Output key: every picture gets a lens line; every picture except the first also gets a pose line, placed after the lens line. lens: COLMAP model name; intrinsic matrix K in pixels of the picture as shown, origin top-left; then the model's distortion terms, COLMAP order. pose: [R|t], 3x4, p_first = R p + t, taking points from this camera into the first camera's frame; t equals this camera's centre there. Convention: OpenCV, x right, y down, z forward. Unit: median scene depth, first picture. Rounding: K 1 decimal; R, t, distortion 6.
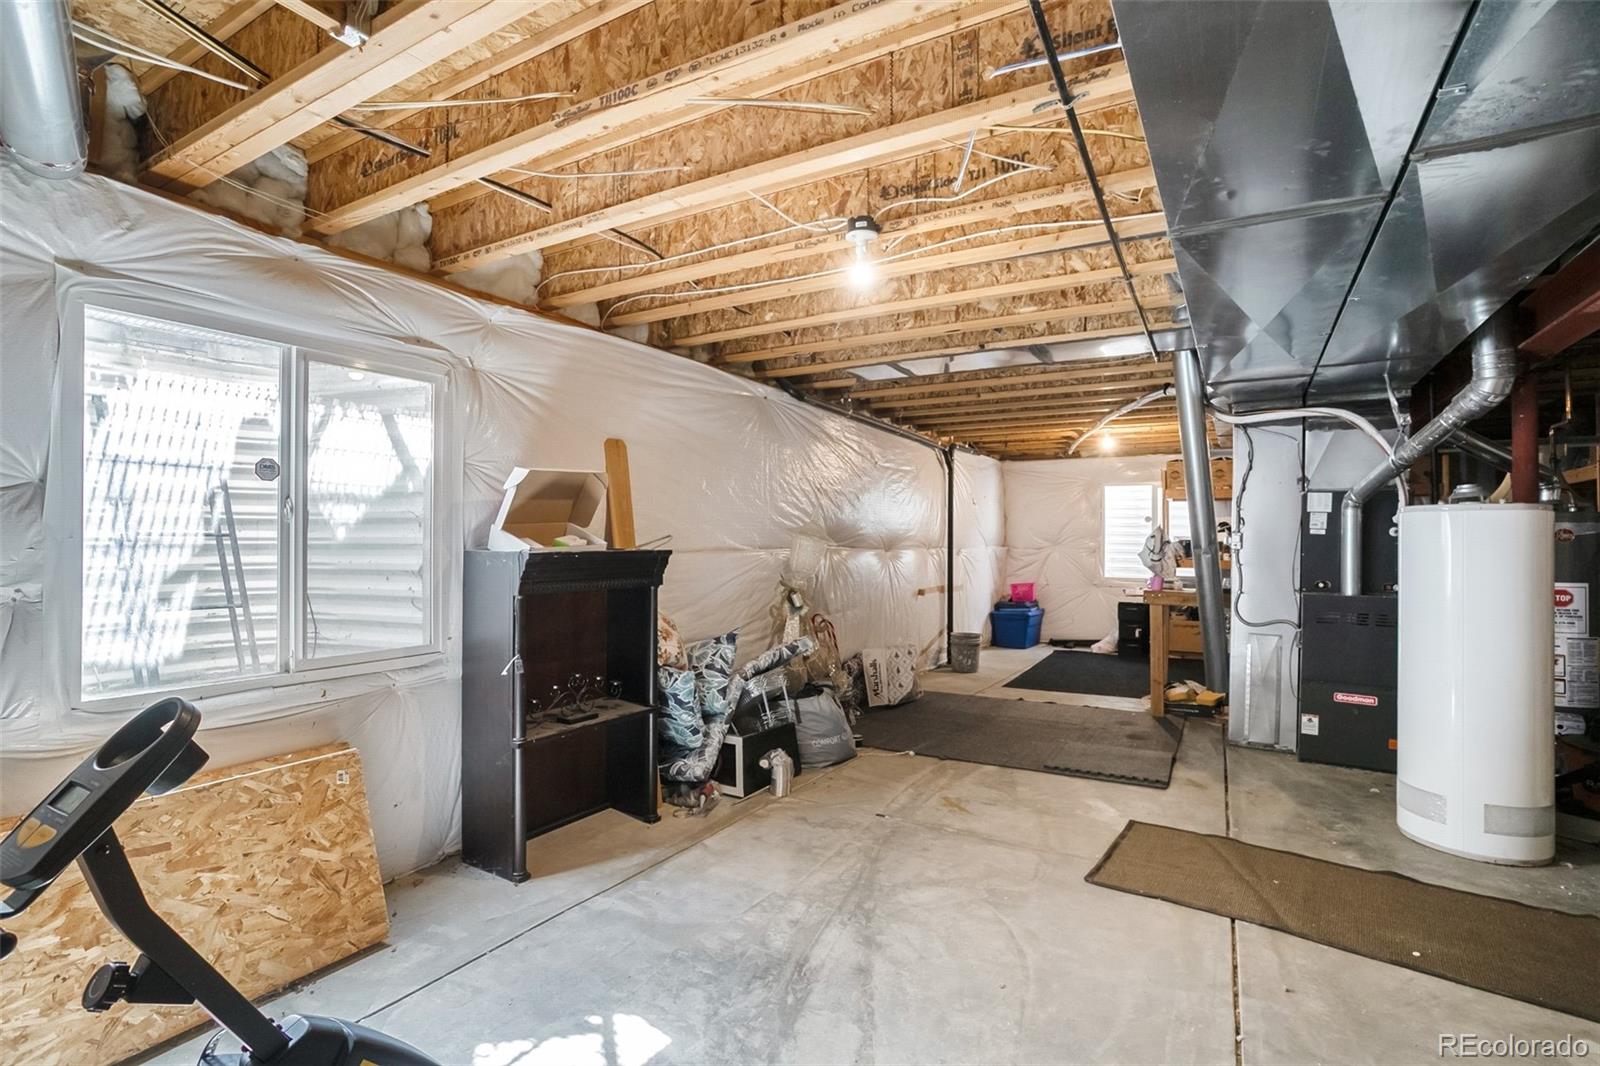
lens RADIAL K [[761.6, 0, 793.2], [0, 761.6, 534.1], [0, 0, 1]] dist [-0.063691, 0.030092]
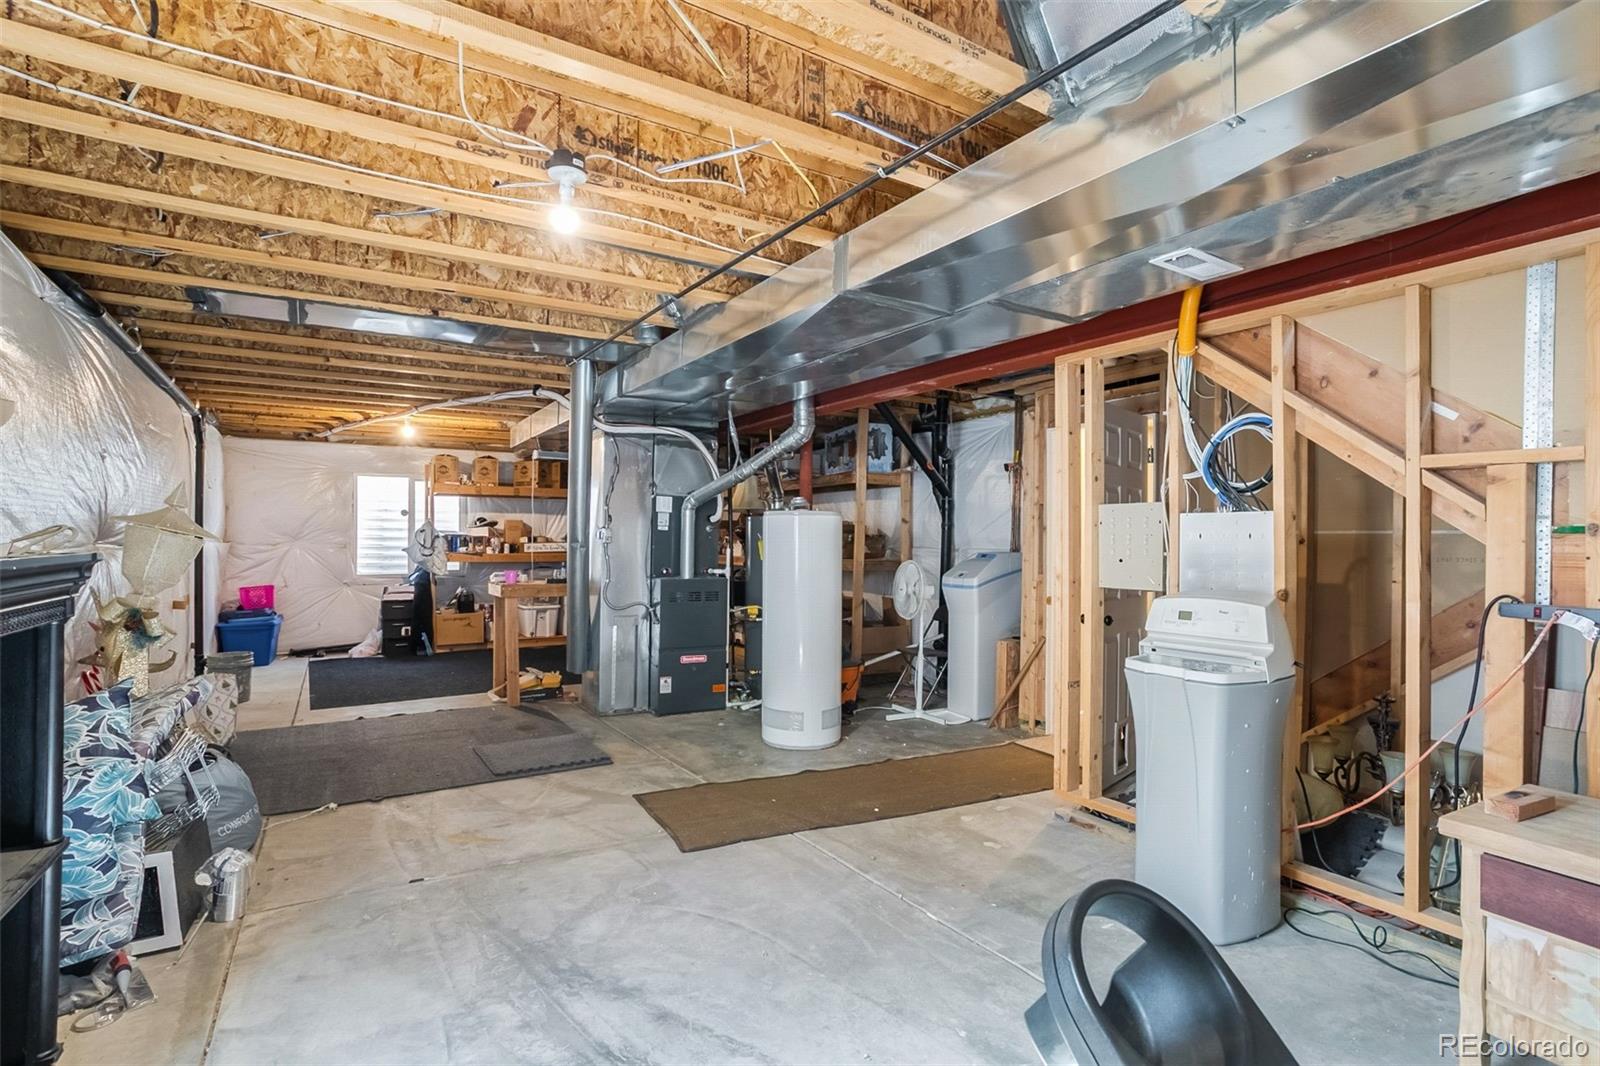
lens RADIAL K [[761.6, 0, 793.2], [0, 761.6, 534.1], [0, 0, 1]] dist [-0.063691, 0.030092]
pose [[0.463971, 0.001507, 0.885849, -0.360595], [-0.008517, 0.999960, 0.002759, 0.001336], [-0.885810, -0.008825, 0.463965, 0.261264]]
